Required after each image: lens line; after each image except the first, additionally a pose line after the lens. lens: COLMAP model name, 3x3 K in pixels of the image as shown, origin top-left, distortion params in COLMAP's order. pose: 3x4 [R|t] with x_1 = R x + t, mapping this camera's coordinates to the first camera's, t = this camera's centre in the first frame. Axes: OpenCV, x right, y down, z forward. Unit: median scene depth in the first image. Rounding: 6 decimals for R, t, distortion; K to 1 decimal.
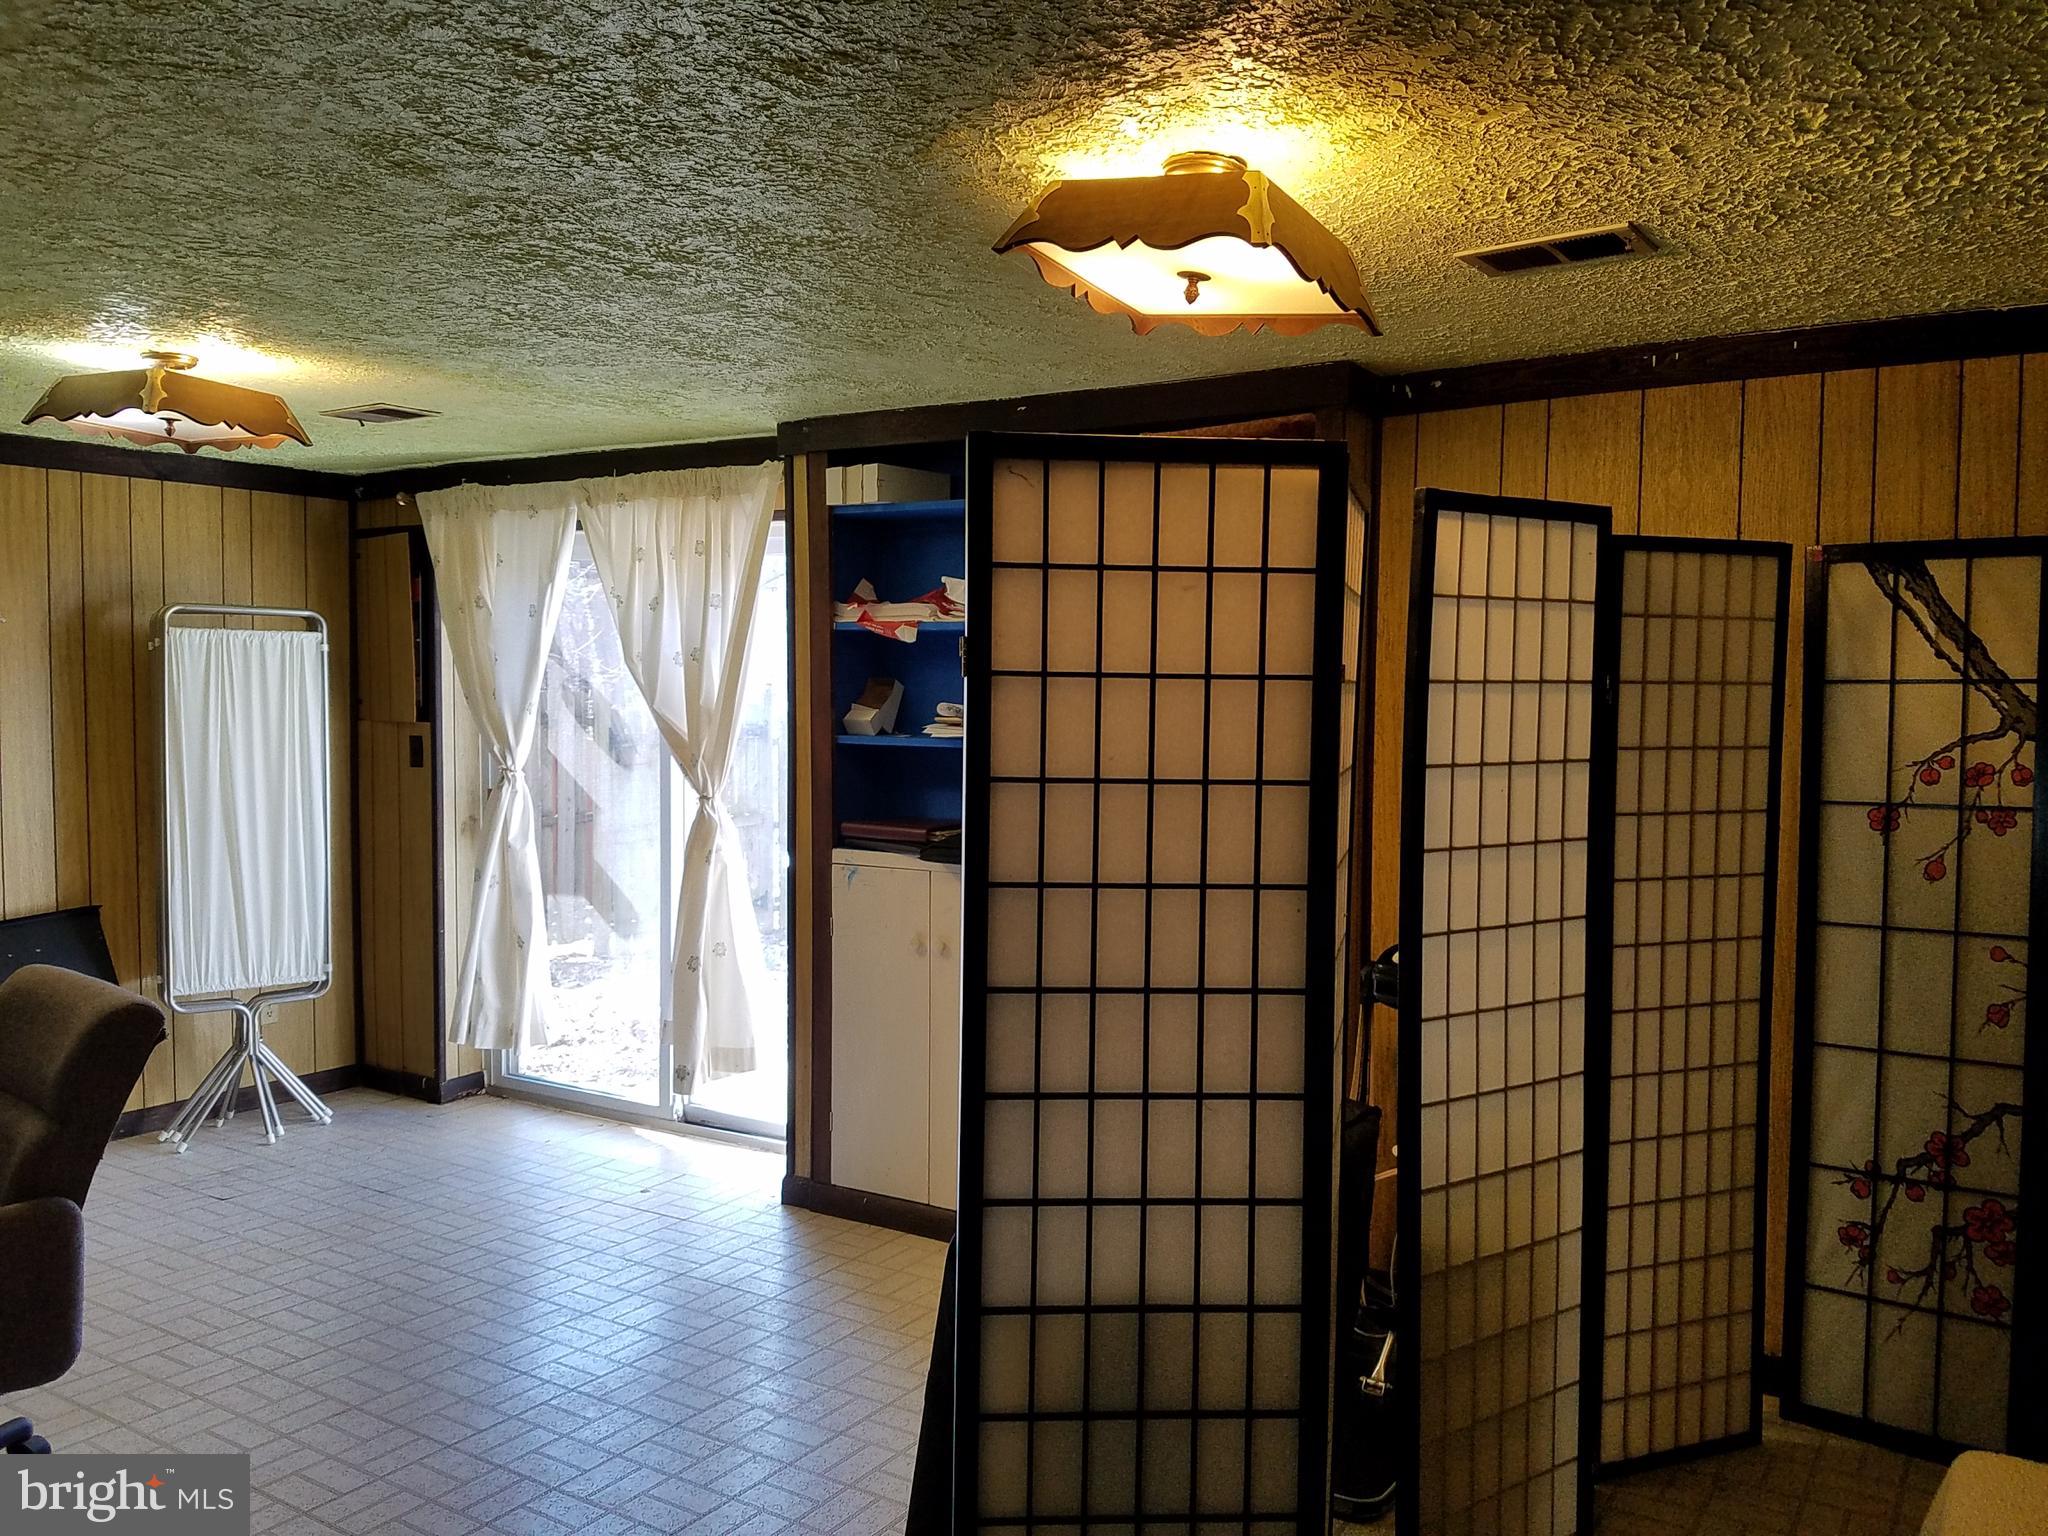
lens RADIAL K [[1610.5, 0, 1119.0], [0, 1610.5, 766.5], [0, 0, 1]] dist [0.166595, -0.264742]
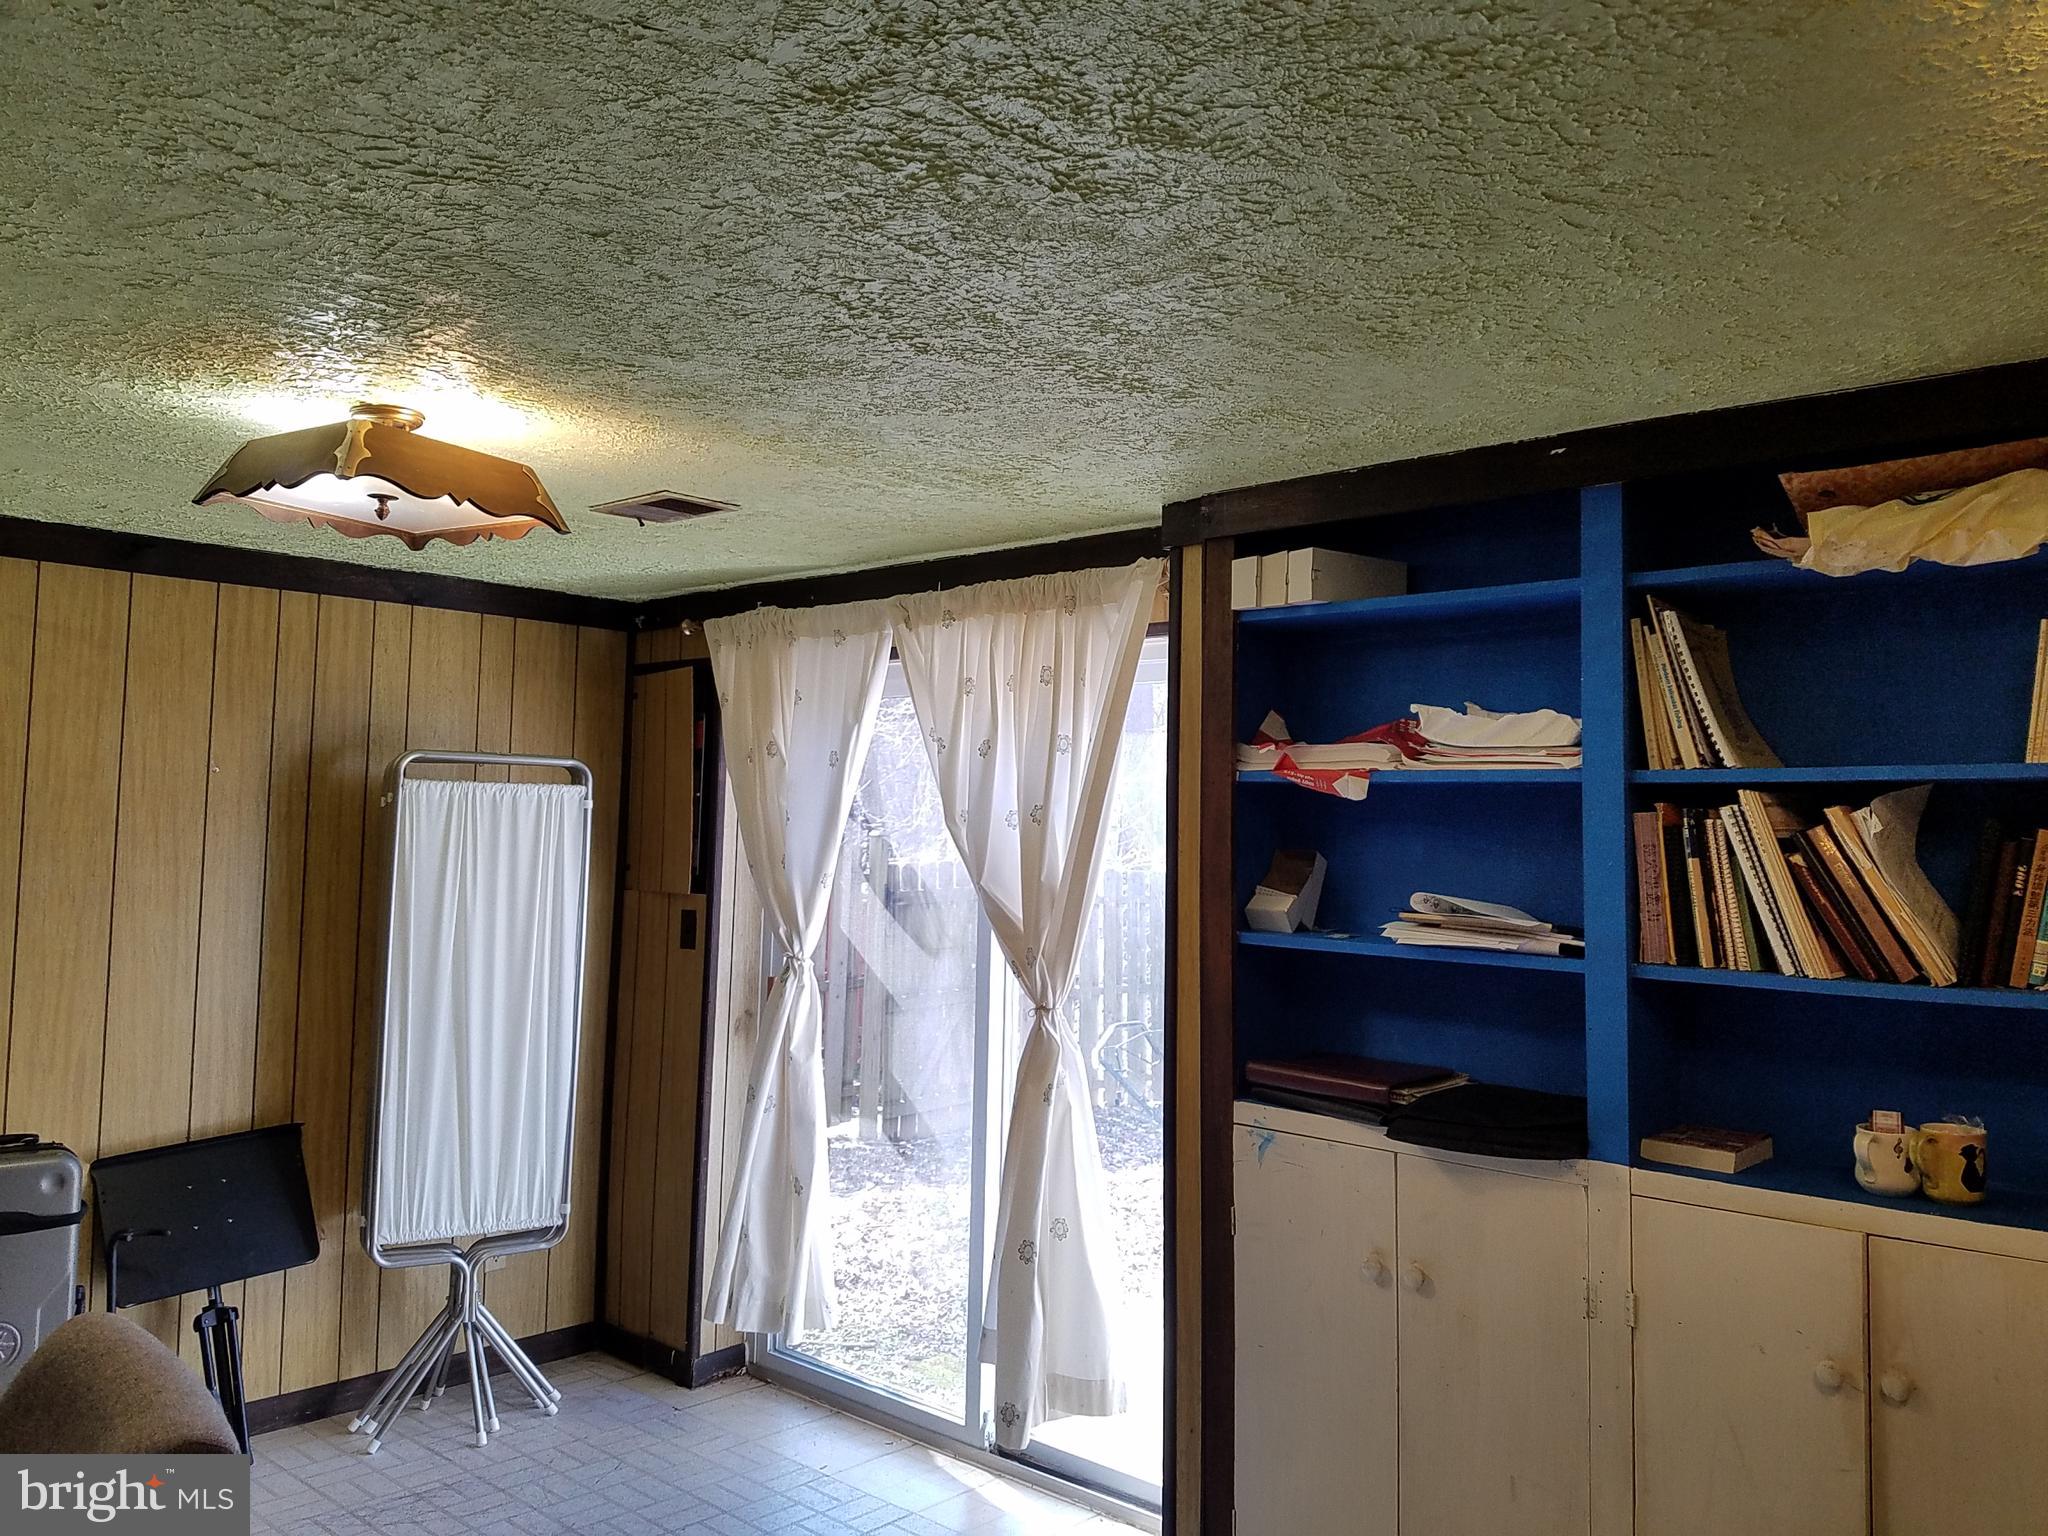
lens RADIAL K [[1578.8, 0, 1088.1], [0, 1578.8, 738.5], [0, 0, 1]] dist [0.263675, -0.443349]
pose [[0.986258, 0.000779, -0.165212, -0.106158], [-0.019305, 0.993682, -0.110563, -0.021162], [0.164082, 0.112233, 0.980041, 0.256445]]
